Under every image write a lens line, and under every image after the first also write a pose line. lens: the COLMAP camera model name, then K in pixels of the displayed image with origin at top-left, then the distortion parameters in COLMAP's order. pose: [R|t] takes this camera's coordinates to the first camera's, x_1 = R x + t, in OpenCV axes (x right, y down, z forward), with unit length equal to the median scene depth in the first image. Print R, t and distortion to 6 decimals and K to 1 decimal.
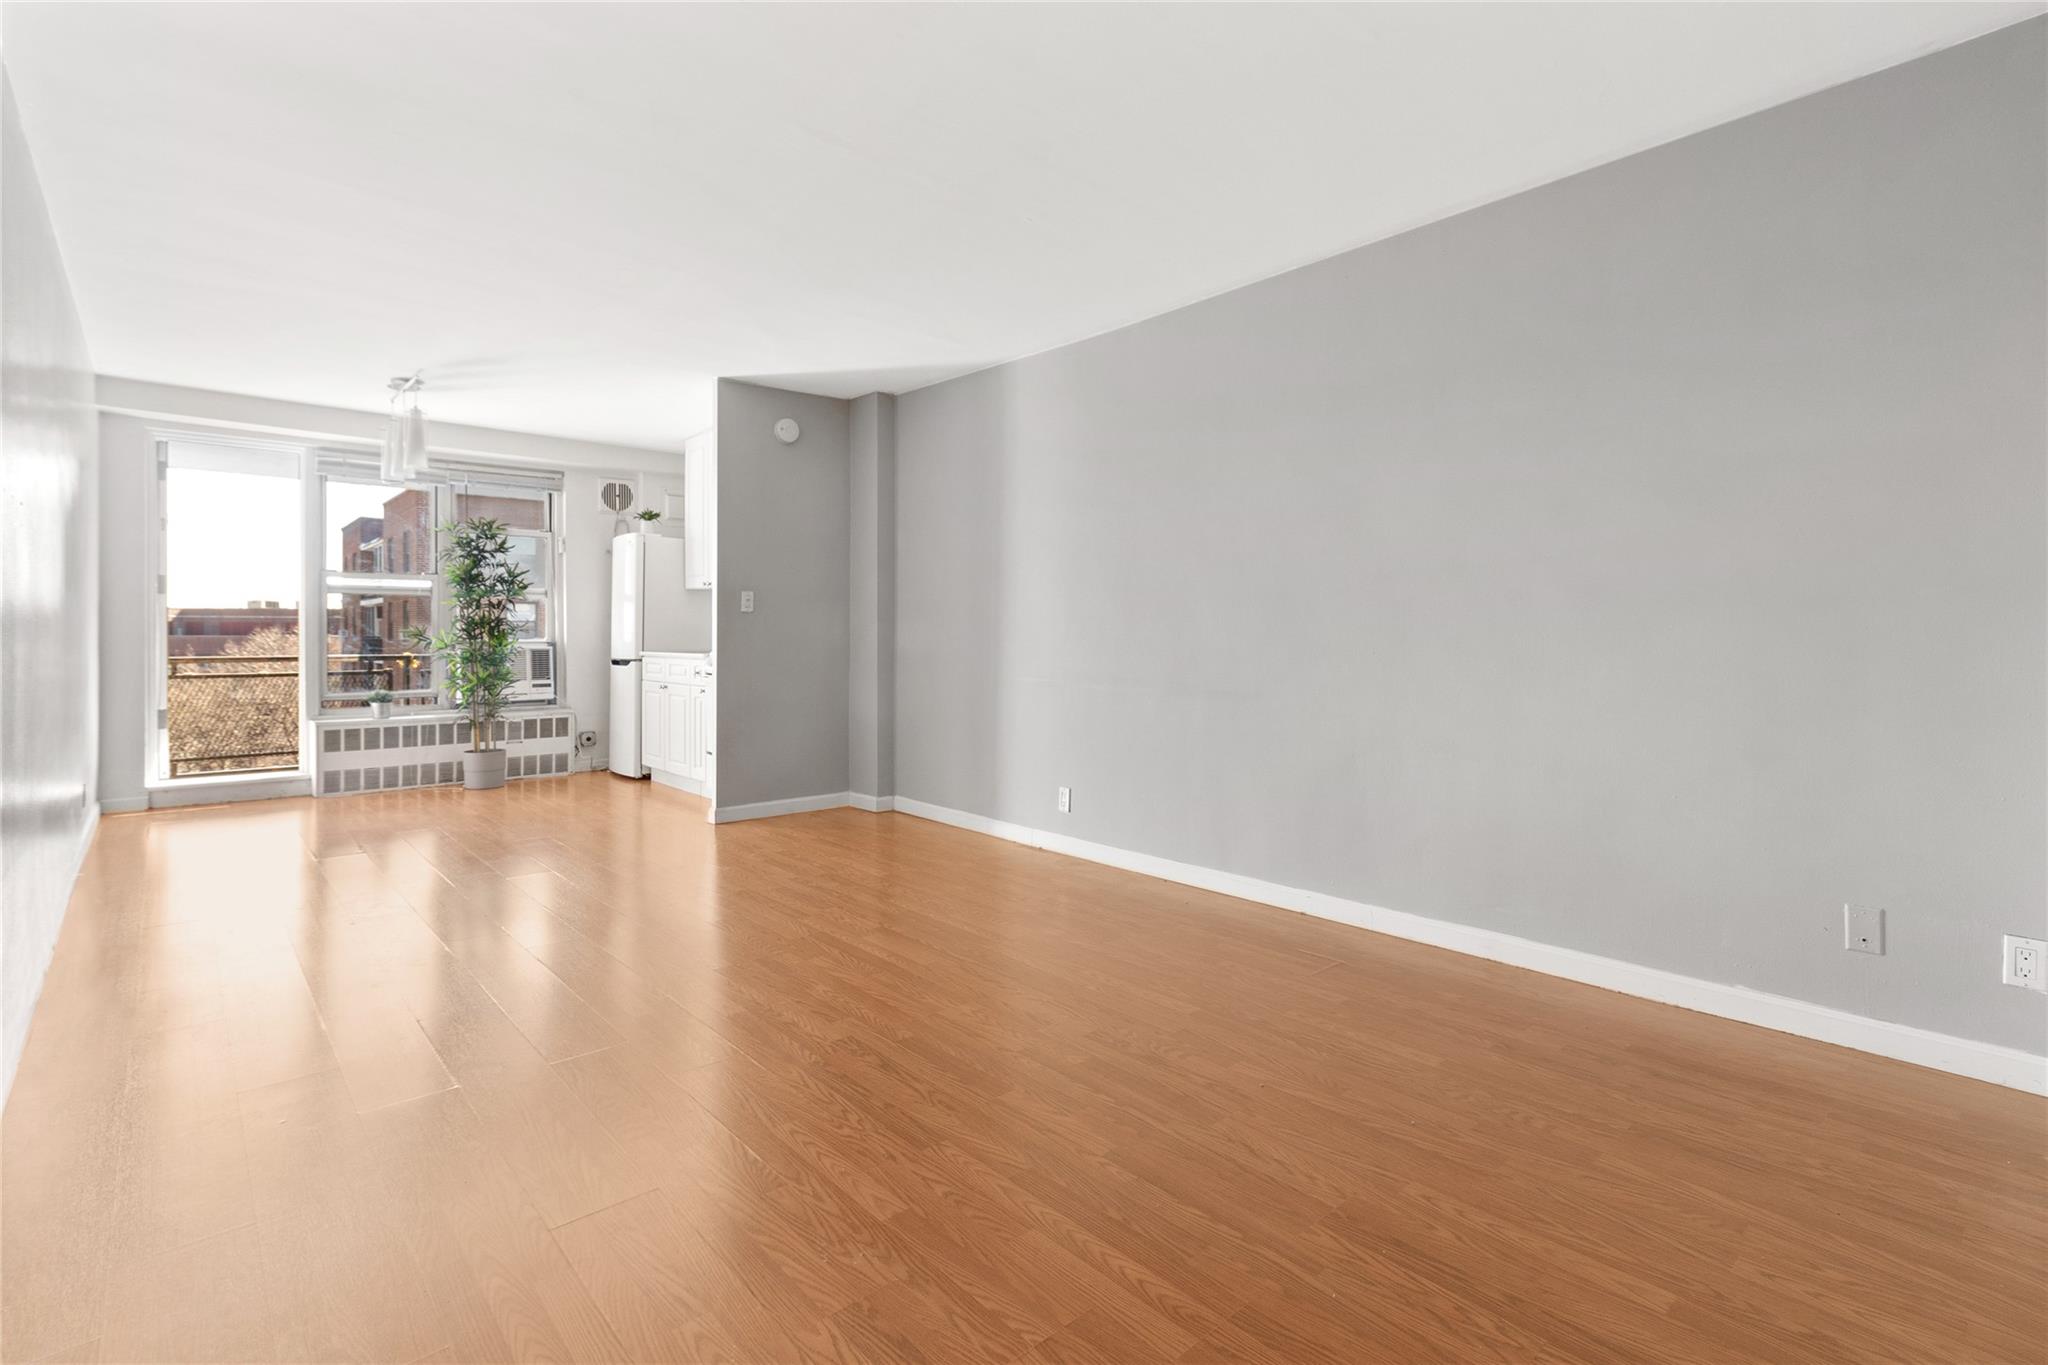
lens RADIAL K [[950.9, 0, 1017.4], [0, 950.9, 649.2], [0, 0, 1]] dist [-0.002409, -0.000335]
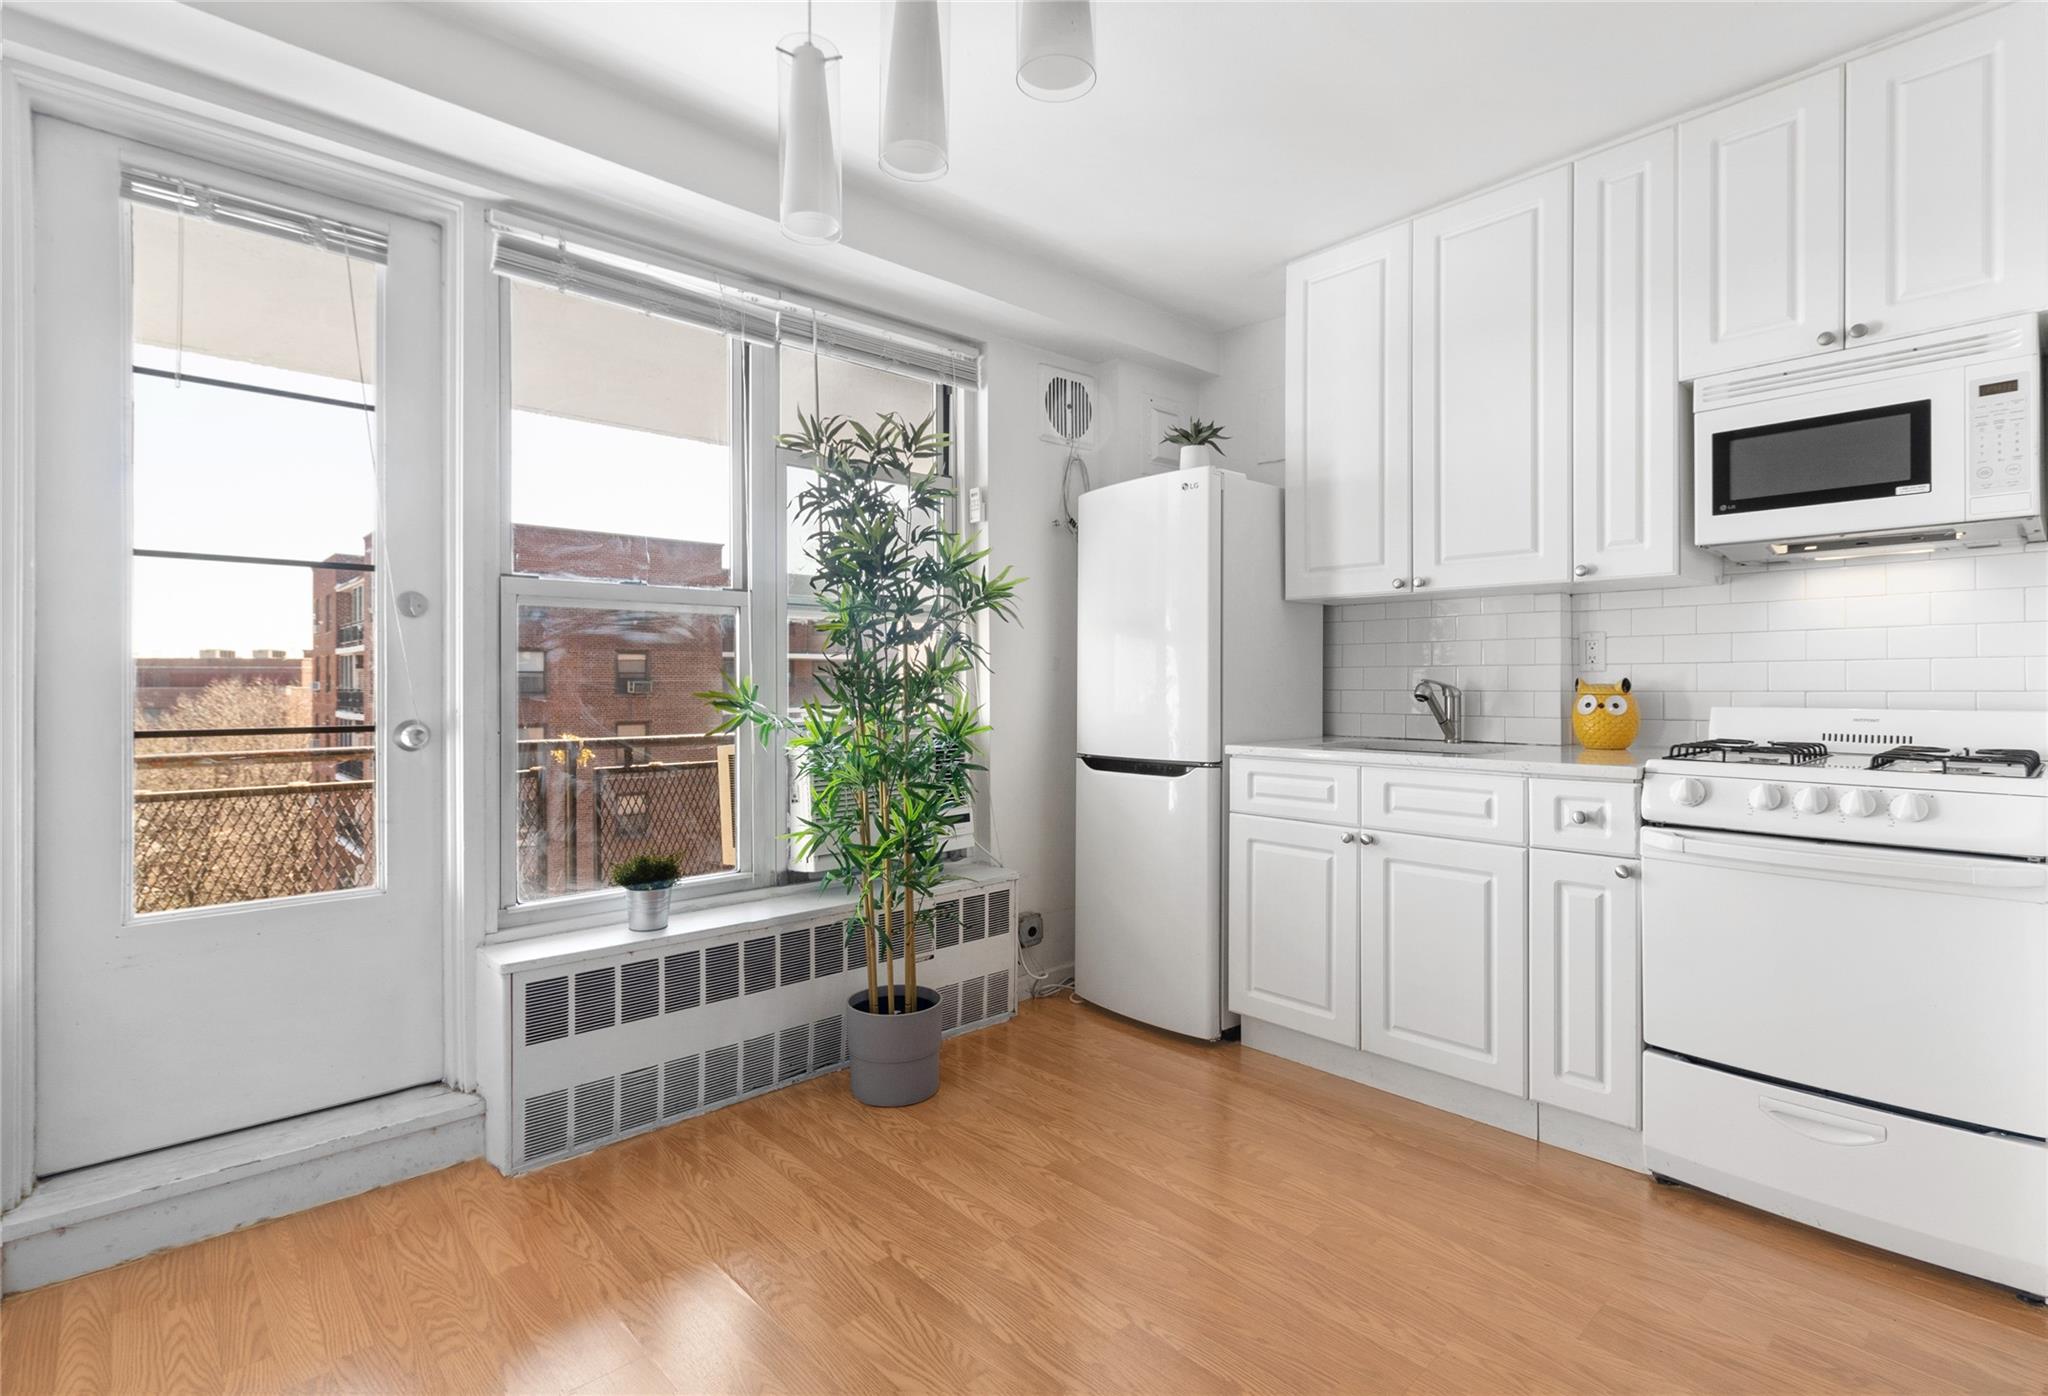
lens RADIAL K [[973.4, 0, 1024.0], [0, 973.4, 698.0], [0, 0, 1]] dist [-0.000043, 0.000021]
pose [[0.999765, -0.003010, 0.021467, -0.525518], [0.003026, 0.999995, -0.000708, -0.019523], [-0.021464, 0.000773, 0.999769, 0.601998]]
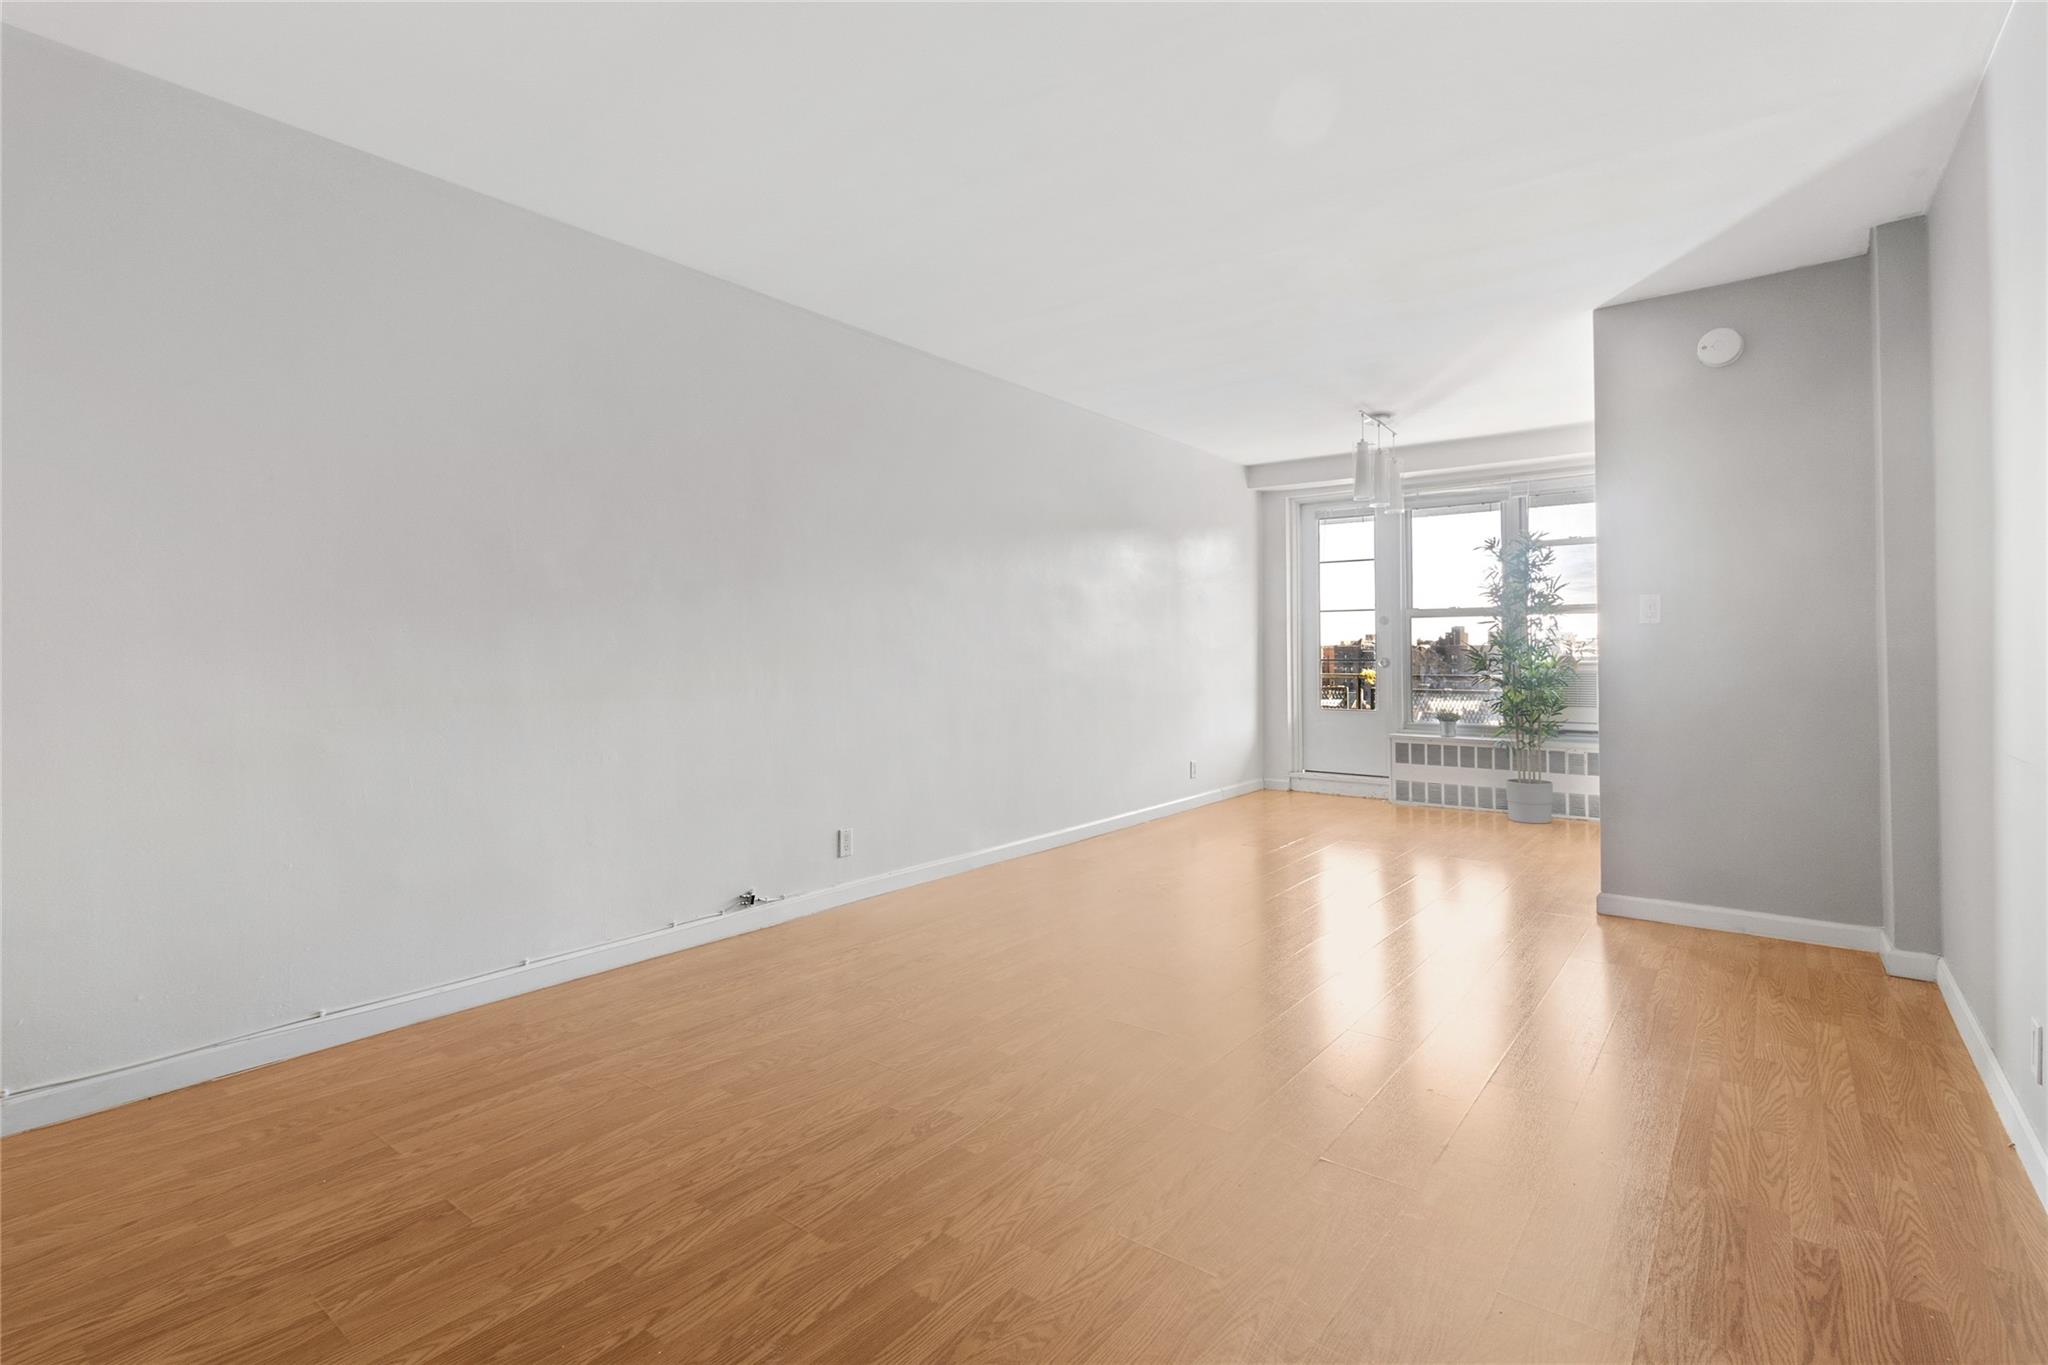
lens RADIAL K [[971.7, 0, 1020.7], [0, 971.7, 634.4], [0, 0, 1]] dist [0.001592, 0.000605]
pose [[0.177401, -0.023768, -0.983852, 0.287861], [-0.010678, 0.999603, -0.026073, -0.005196], [0.984081, 0.015131, 0.177077, 0.354311]]
